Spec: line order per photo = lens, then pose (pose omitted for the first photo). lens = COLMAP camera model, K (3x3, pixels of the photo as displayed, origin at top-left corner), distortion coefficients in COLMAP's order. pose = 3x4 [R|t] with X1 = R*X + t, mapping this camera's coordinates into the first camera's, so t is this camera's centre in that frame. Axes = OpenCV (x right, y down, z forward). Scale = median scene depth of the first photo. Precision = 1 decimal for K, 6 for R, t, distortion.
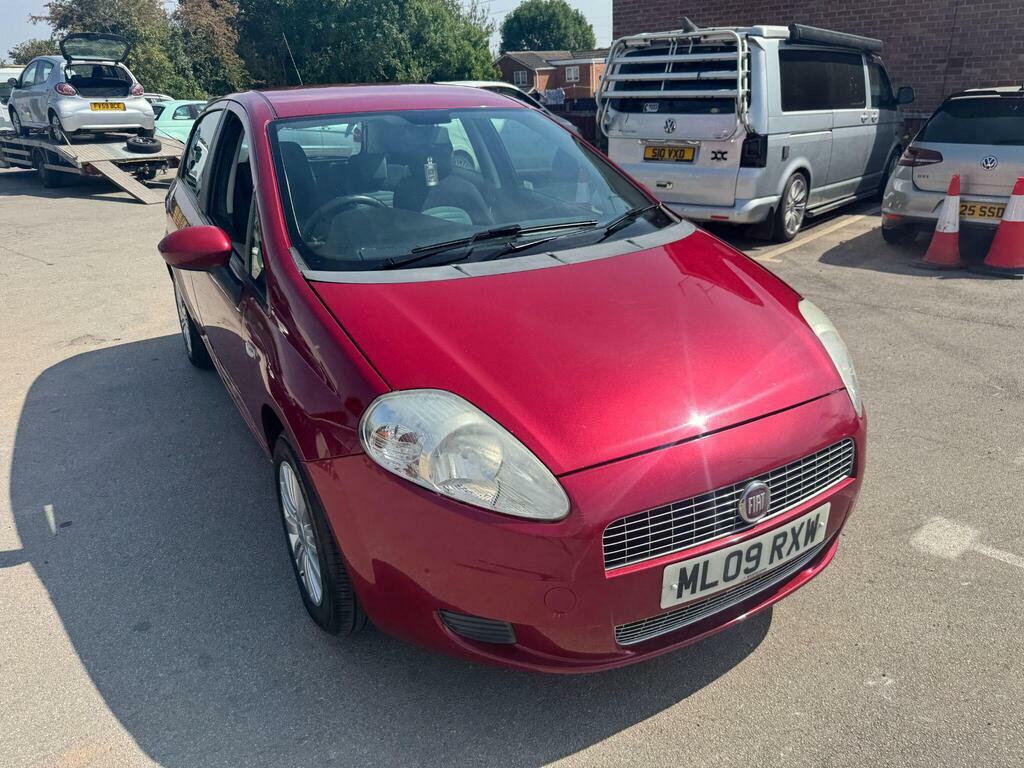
lens RADIAL K [[742.9, 0, 519.4], [0, 742.9, 379.9], [0, 0, 1]] dist [-0.018042, -0.005294]
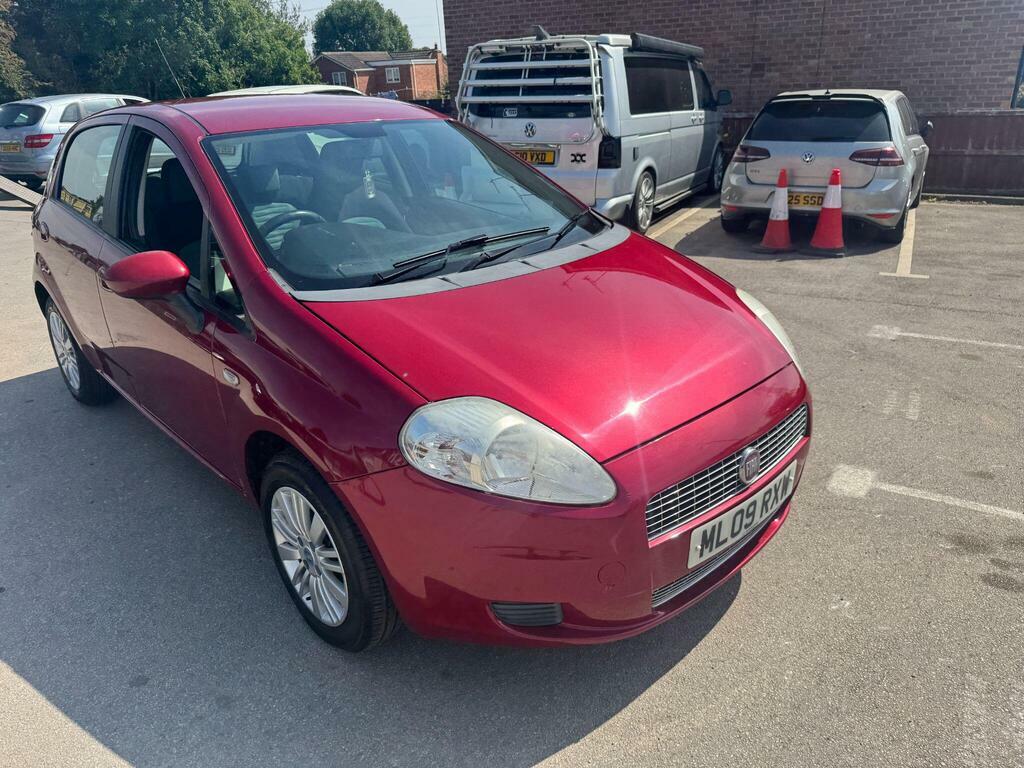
lens RADIAL K [[742.9, 0, 533.8], [0, 742.9, 387.3], [0, 0, 1]] dist [-0.018042, -0.005294]
pose [[0.965251, -0.096625, 0.242805, -0.173609], [0.094219, 0.995319, 0.021532, -0.008735], [-0.243749, 0.002094, 0.969836, -0.025914]]
